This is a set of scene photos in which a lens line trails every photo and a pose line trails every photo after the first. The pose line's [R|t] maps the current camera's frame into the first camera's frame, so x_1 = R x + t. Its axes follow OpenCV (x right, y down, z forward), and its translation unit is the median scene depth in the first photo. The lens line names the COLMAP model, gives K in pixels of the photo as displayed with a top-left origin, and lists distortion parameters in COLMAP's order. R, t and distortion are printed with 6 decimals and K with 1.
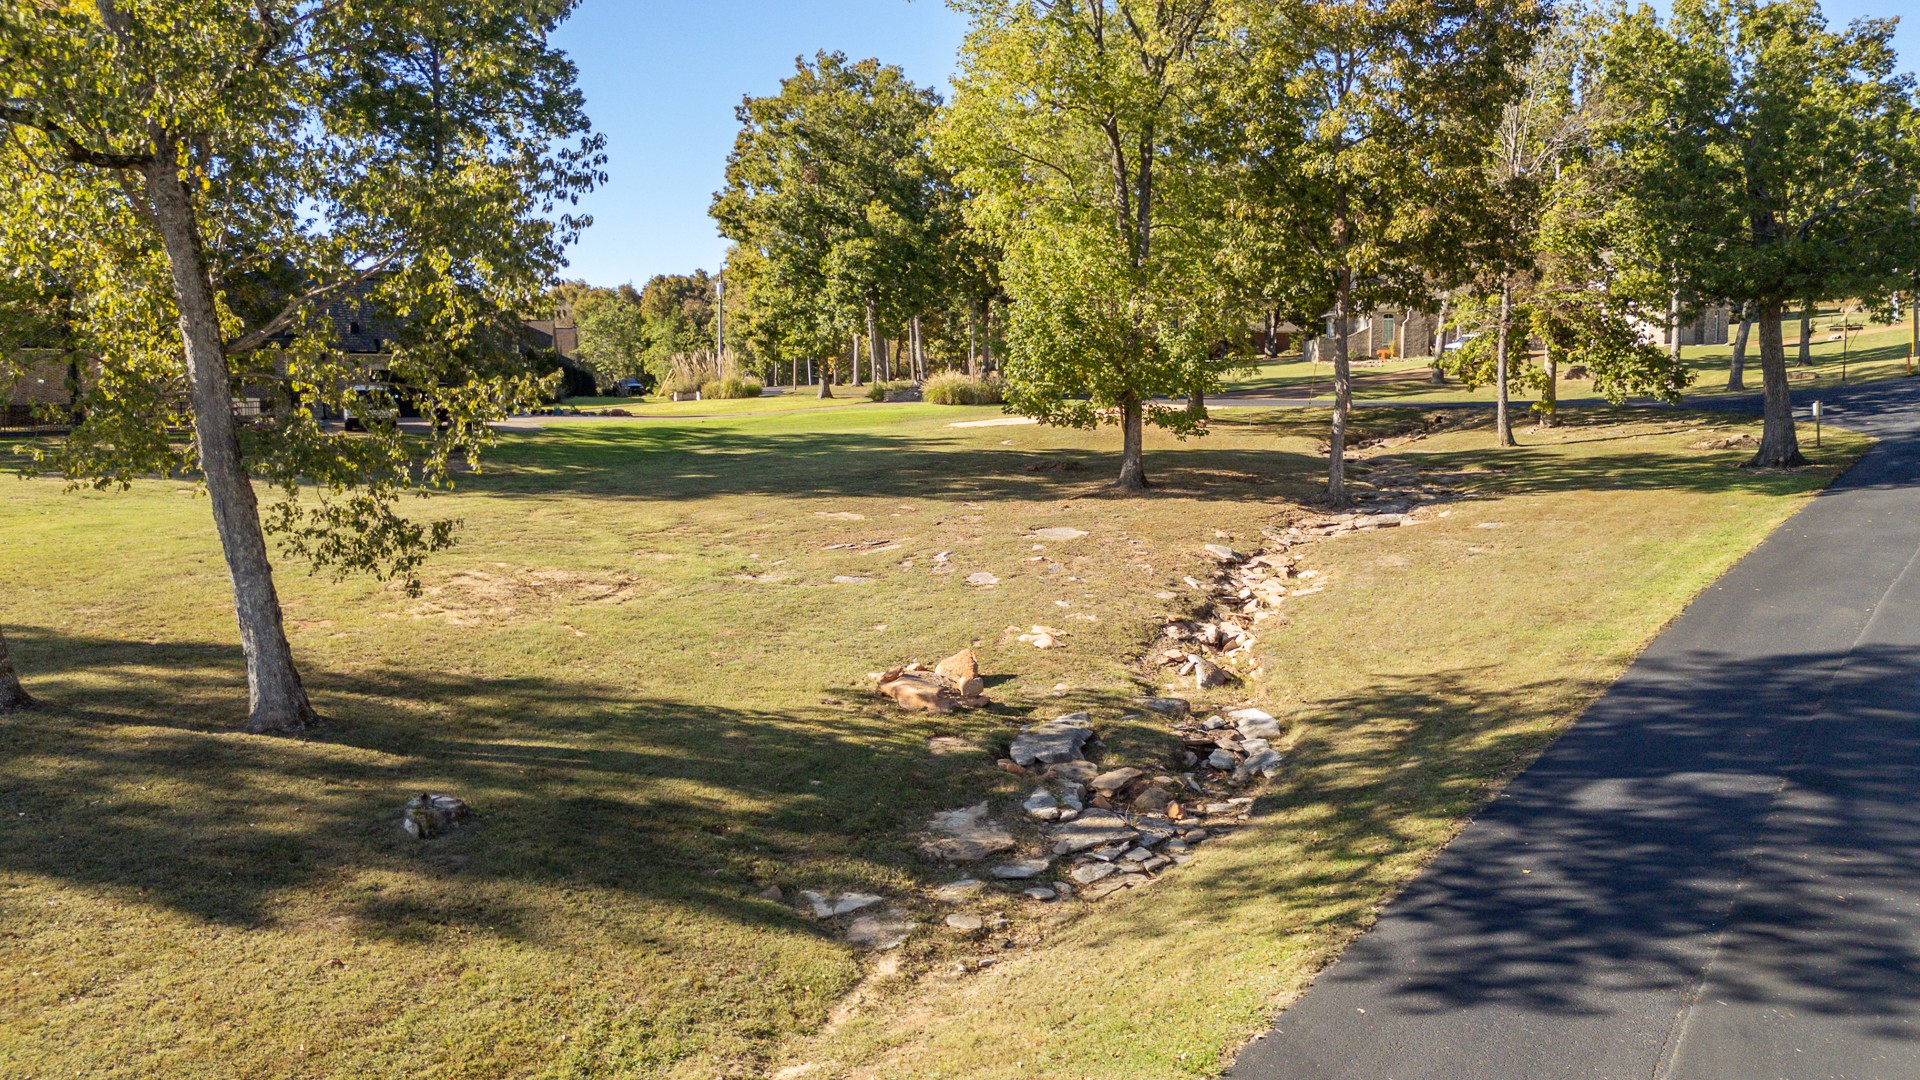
lens RADIAL K [[1418.2, 0, 954.9], [0, 1418.2, 545.4], [0, 0, 1]] dist [0.066301, -0.062542]
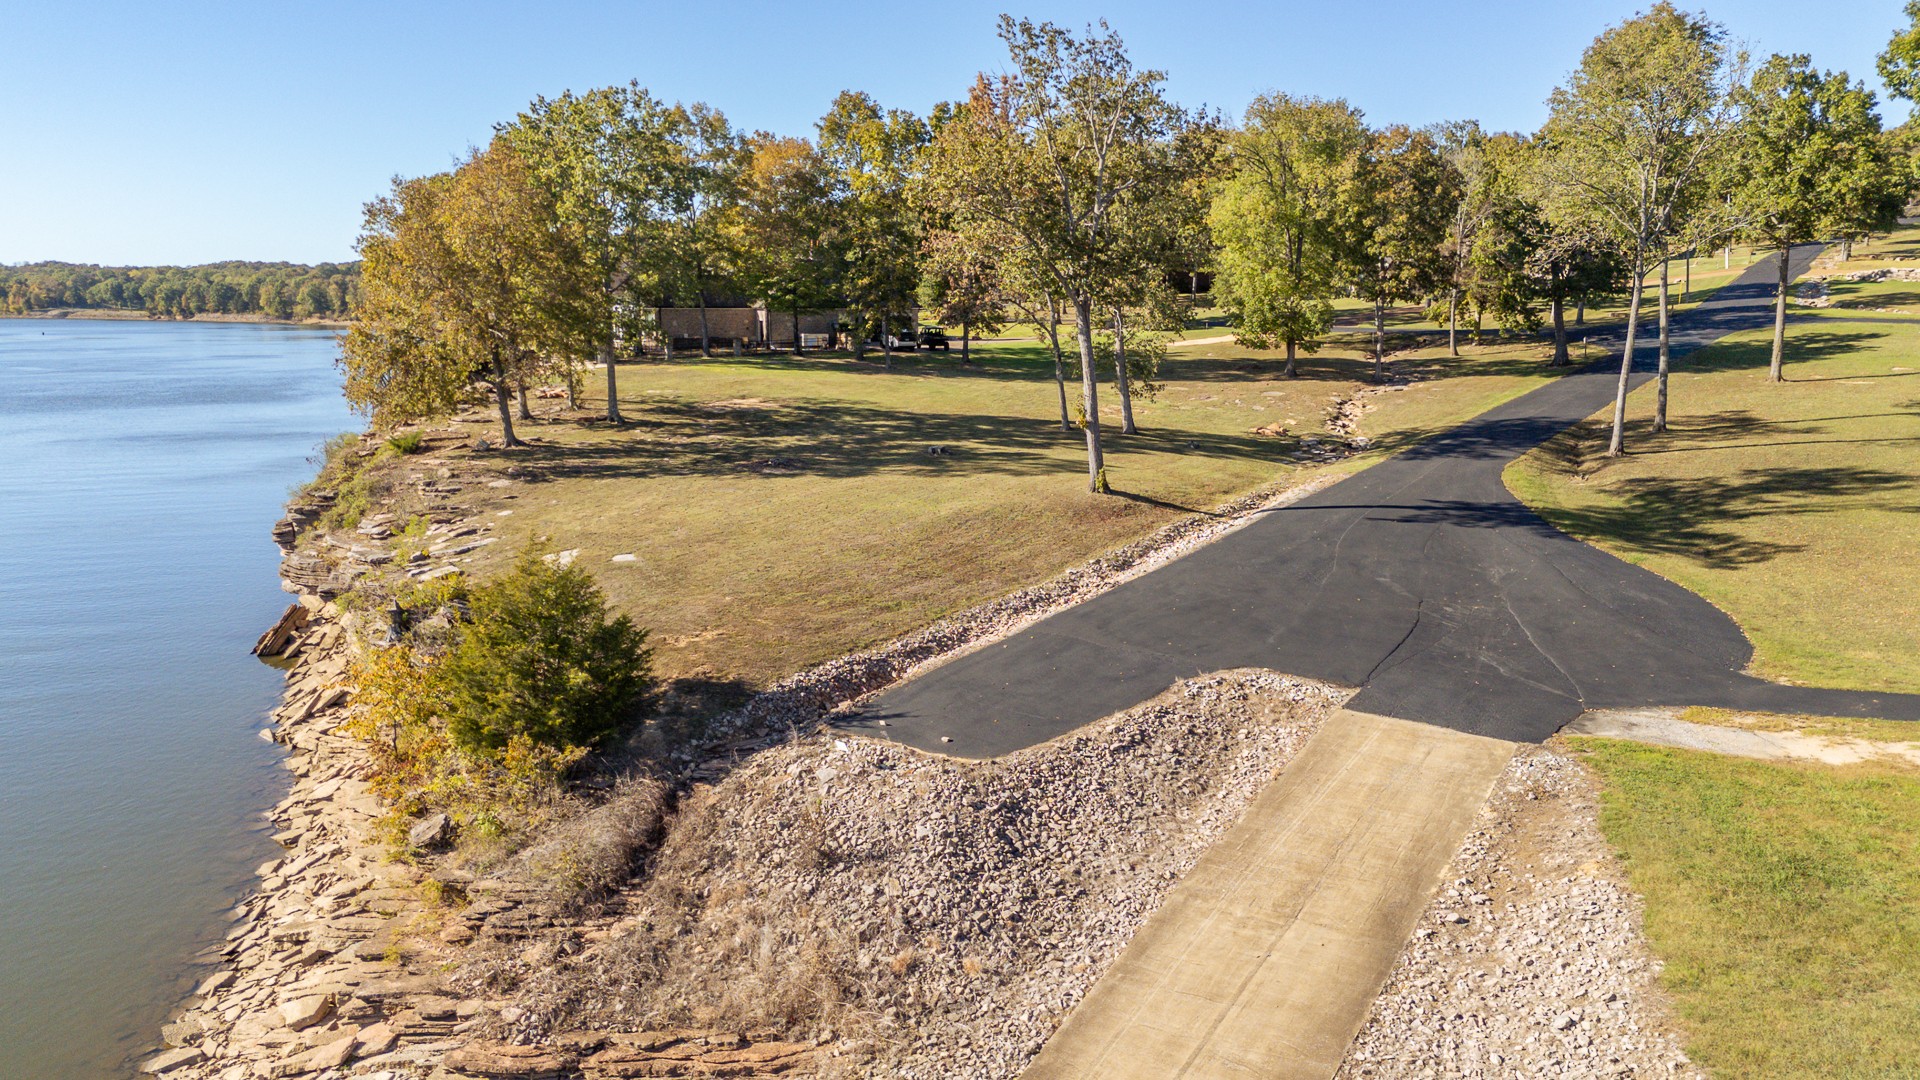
lens RADIAL K [[1418.2, 0, 960.4], [0, 1418.2, 548.9], [0, 0, 1]] dist [0.066301, -0.062542]
pose [[0.999994, -0.003095, 0.001789, -0.427148], [0.002945, 0.996883, 0.078835, 0.057748], [-0.002027, -0.078829, 0.996886, -1.378522]]
